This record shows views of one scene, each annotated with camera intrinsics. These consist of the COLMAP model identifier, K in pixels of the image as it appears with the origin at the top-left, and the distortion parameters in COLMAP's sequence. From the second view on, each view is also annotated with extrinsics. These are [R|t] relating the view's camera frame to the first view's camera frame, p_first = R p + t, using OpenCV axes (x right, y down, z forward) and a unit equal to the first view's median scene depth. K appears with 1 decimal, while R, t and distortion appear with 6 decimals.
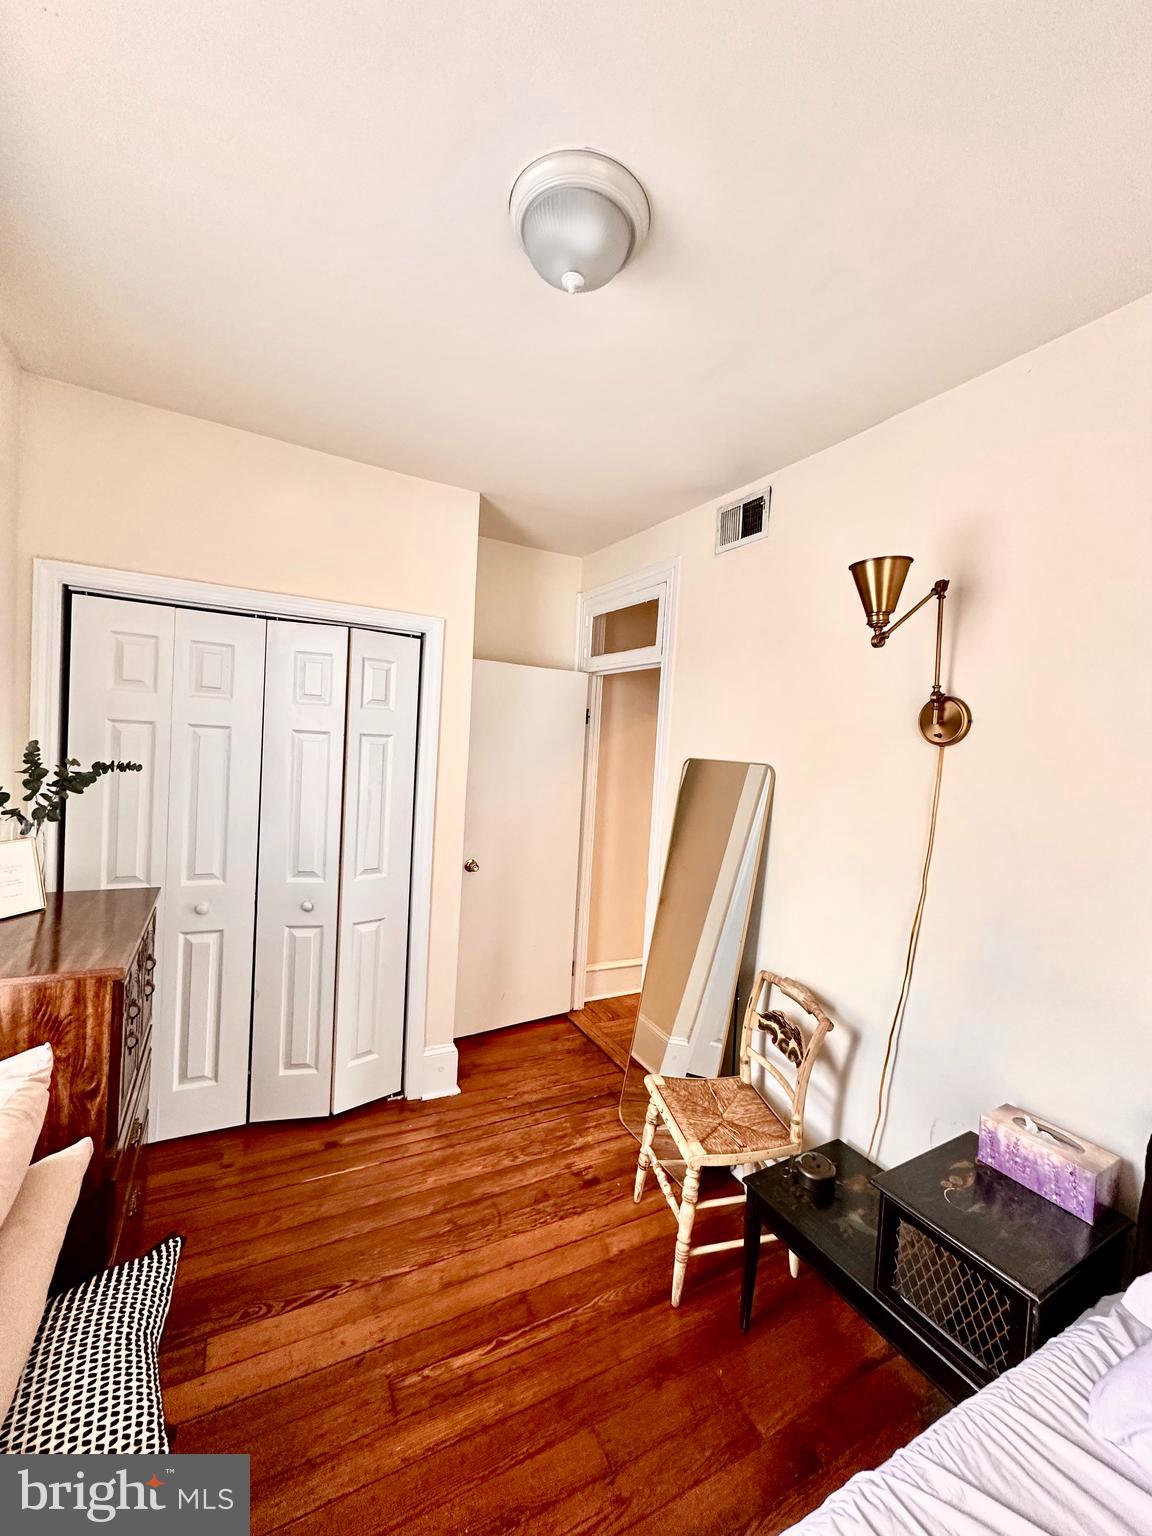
lens RADIAL K [[610.1, 0, 572.7], [0, 610.1, 768.5], [0, 0, 1]] dist [-0.001530, 0.000574]
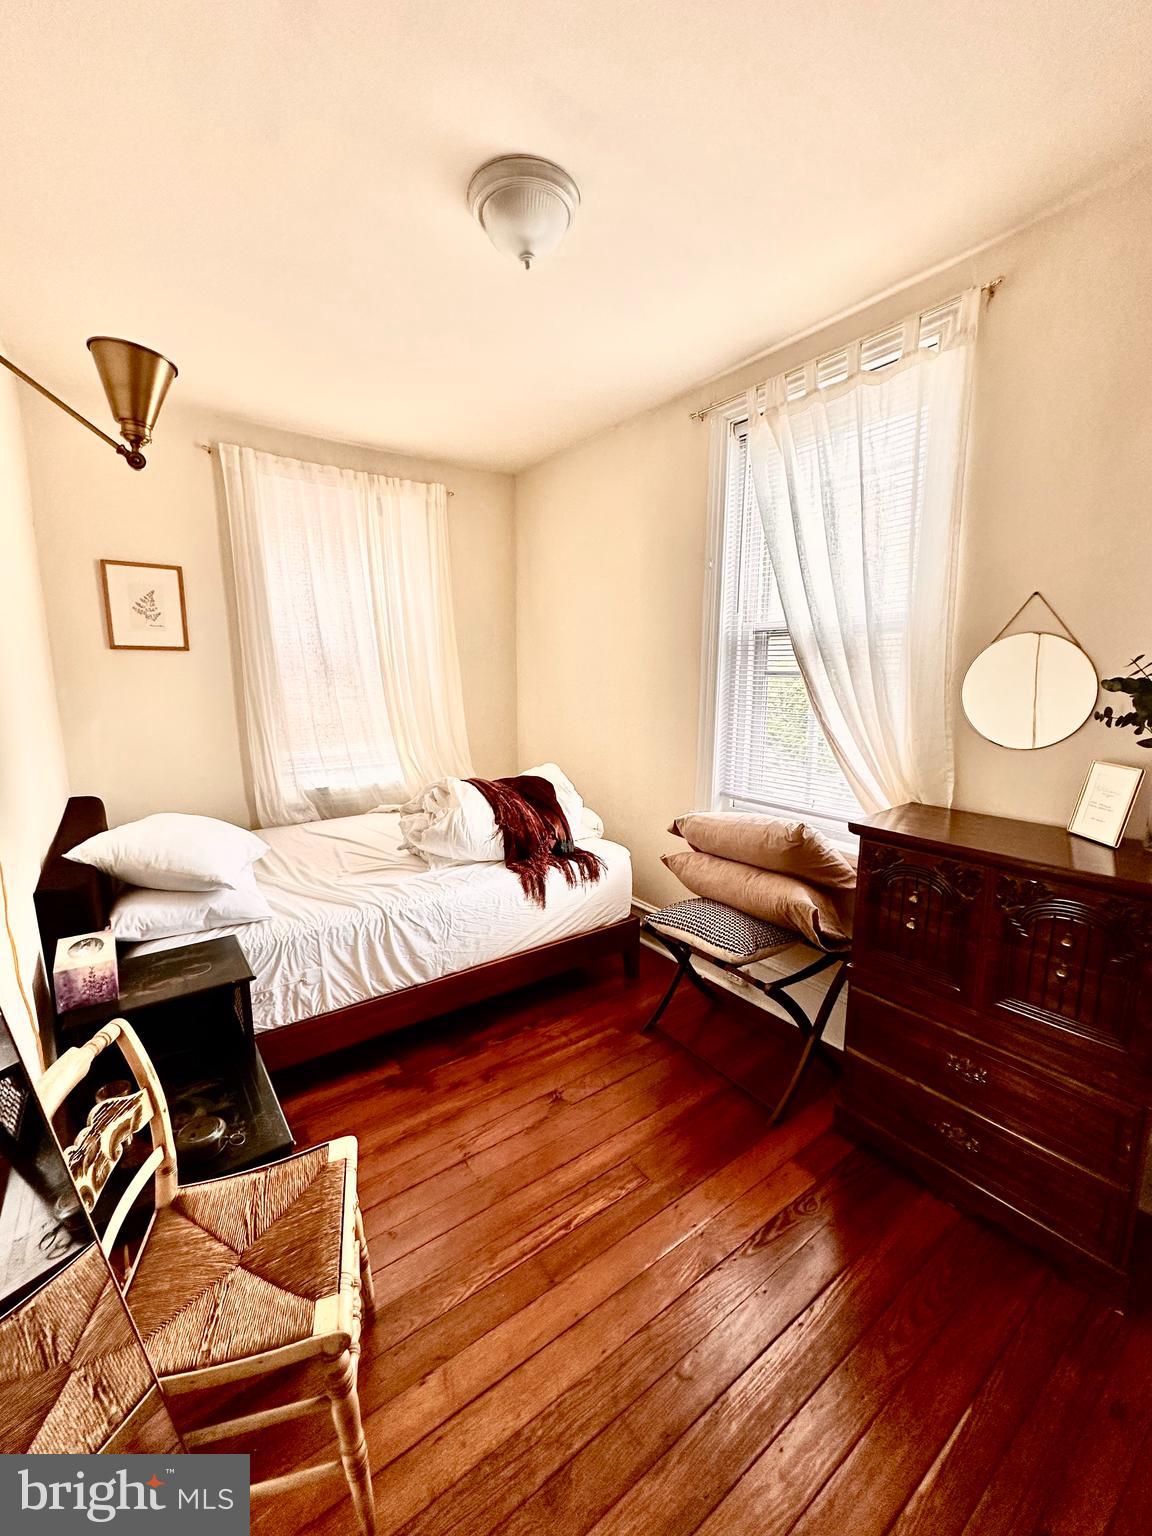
lens RADIAL K [[610.1, 0, 575.7], [0, 610.1, 771.3], [0, 0, 1]] dist [-0.001530, 0.000574]
pose [[-0.988496, -0.033825, -0.147415, 0.041496], [-0.063332, 0.977677, 0.200342, -0.010968], [0.137348, 0.207374, -0.968572, 1.791445]]
